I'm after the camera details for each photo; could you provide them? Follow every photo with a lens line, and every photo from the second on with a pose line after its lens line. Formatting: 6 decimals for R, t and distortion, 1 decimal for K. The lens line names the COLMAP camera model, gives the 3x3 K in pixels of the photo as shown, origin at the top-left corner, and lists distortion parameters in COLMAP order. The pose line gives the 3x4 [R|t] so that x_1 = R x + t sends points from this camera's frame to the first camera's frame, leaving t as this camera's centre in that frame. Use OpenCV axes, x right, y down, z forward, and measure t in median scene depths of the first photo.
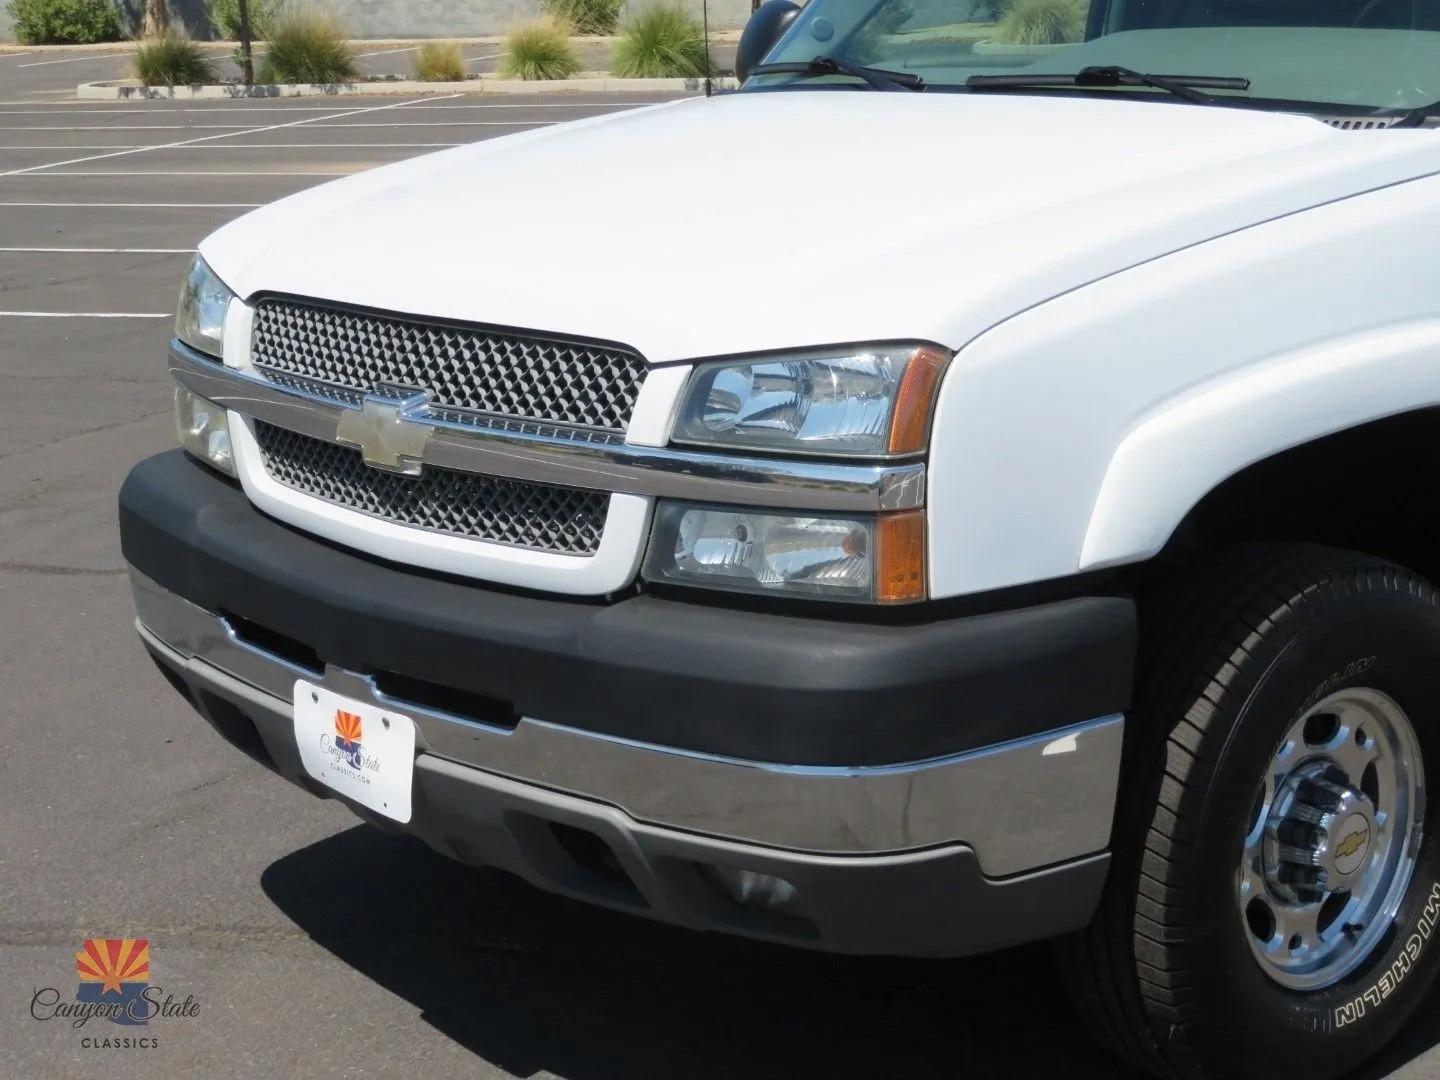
lens RADIAL K [[2543.1, 0, 719.4], [0, 2543.1, 508.2], [0, 0, 1]] dist [0.041270, -0.130775]
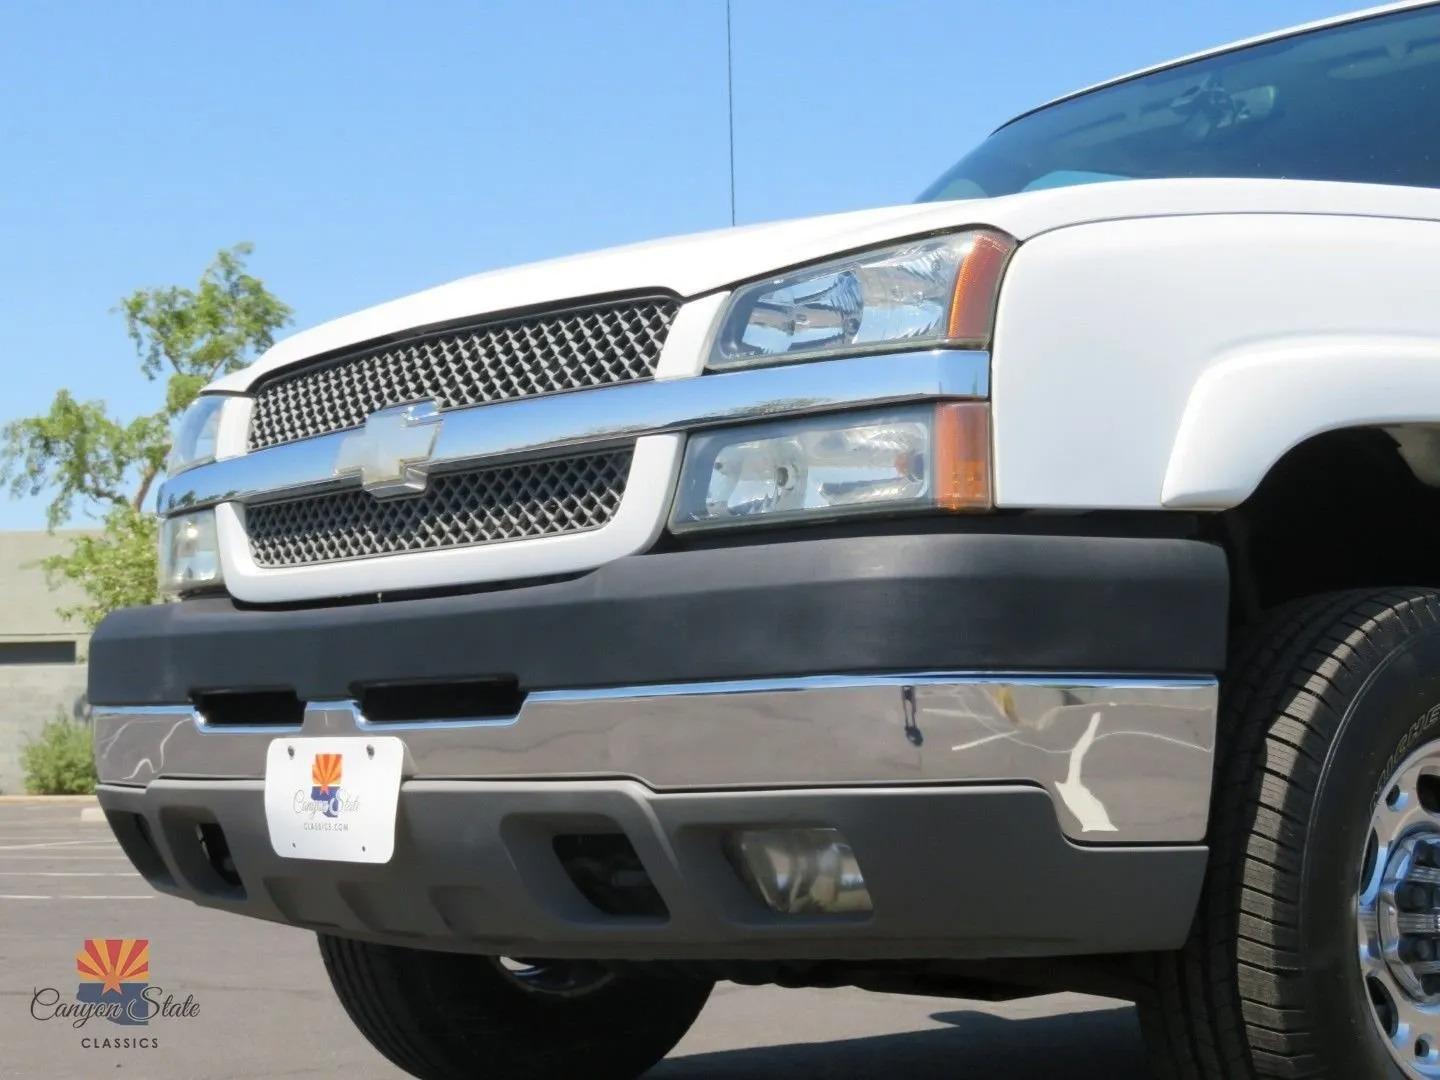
lens RADIAL K [[2543.1, 0, 719.4], [0, 2543.1, 508.2], [0, 0, 1]] dist [0.041270, -0.130775]
pose [[0.999836, 0.017834, -0.003259, -0.009734], [-0.017980, 0.952435, -0.304211, 0.283276], [-0.002321, 0.304219, 0.952599, 0.145089]]
